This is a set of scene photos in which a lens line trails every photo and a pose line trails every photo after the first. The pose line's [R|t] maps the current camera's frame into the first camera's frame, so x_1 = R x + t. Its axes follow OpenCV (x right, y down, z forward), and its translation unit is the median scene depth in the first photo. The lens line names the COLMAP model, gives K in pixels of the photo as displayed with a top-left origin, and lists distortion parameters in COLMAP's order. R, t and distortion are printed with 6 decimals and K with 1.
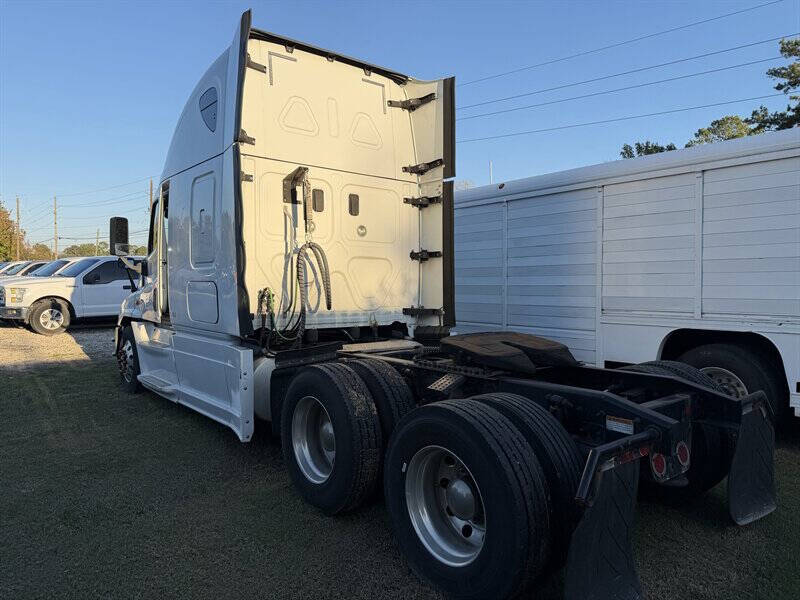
lens RADIAL K [[554.1, 0, 397.5], [0, 554.1, 300.6], [0, 0, 1]] dist [0.018891, -0.022718]
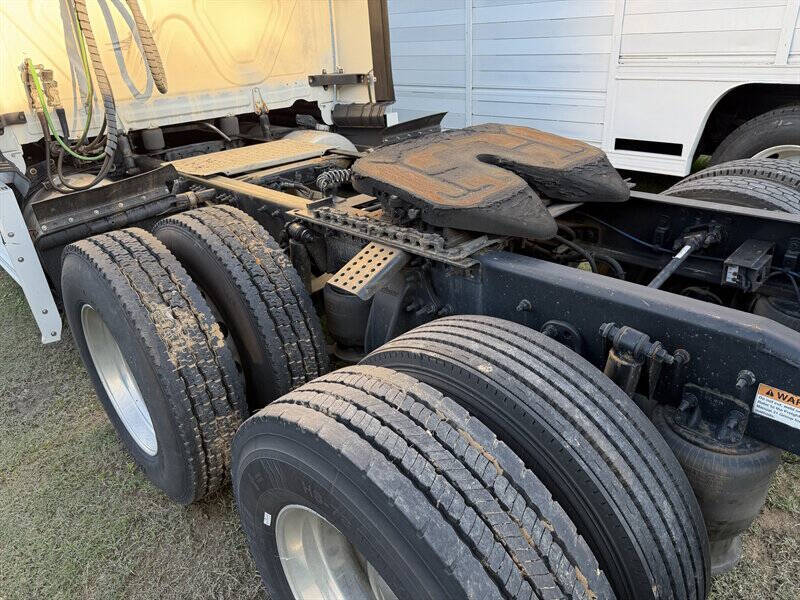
lens RADIAL K [[554.1, 0, 393.6], [0, 554.1, 295.1], [0, 0, 1]] dist [0.018891, -0.022718]
pose [[0.994754, -0.087402, 0.053163, 0.055809], [0.057946, 0.909666, 0.411280, -0.014798], [-0.084307, -0.406041, 0.909958, 0.373868]]
